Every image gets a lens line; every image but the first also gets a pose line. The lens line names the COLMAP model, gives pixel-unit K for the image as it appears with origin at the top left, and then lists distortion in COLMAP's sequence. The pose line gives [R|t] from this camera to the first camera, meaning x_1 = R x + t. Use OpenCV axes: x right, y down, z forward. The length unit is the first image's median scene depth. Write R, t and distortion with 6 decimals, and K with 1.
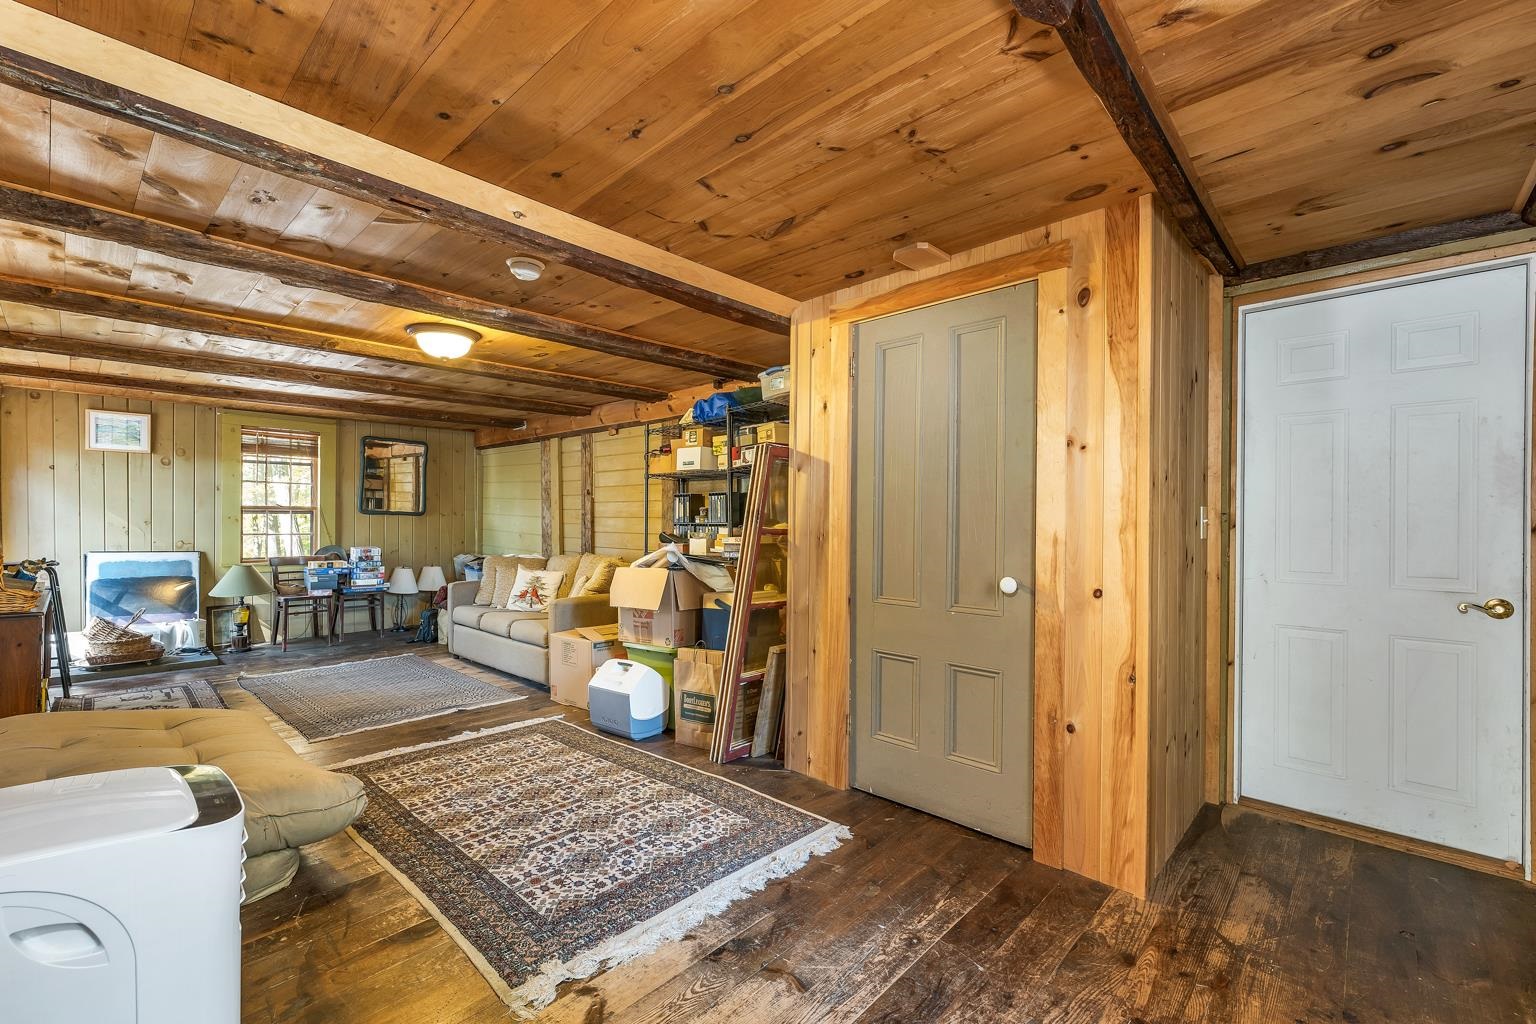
lens RADIAL K [[641.2, 0, 770.7], [0, 641.2, 518.4], [0, 0, 1]] dist [0.001325, 0.000931]
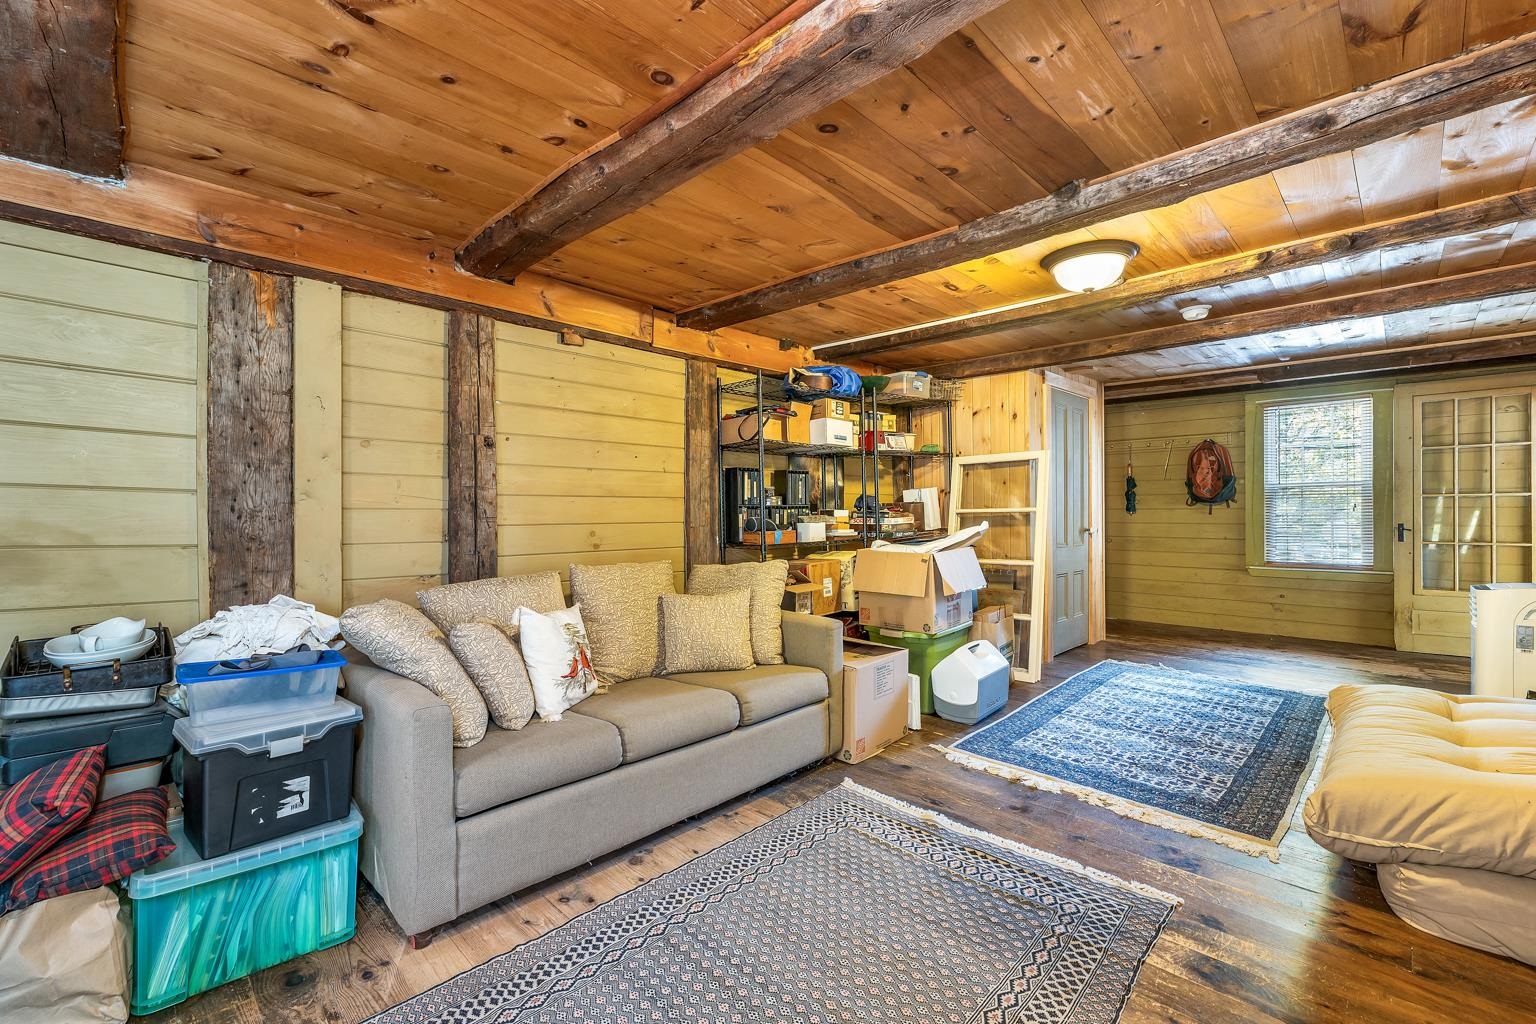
lens RADIAL K [[641.2, 0, 769.1], [0, 641.2, 509.9], [0, 0, 1]] dist [0.001325, 0.000931]
pose [[0.046687, -0.003094, 0.998905, -1.198292], [0.002031, 0.999993, 0.003002, 0.013355], [-0.998907, 0.001889, 0.046693, 1.240767]]
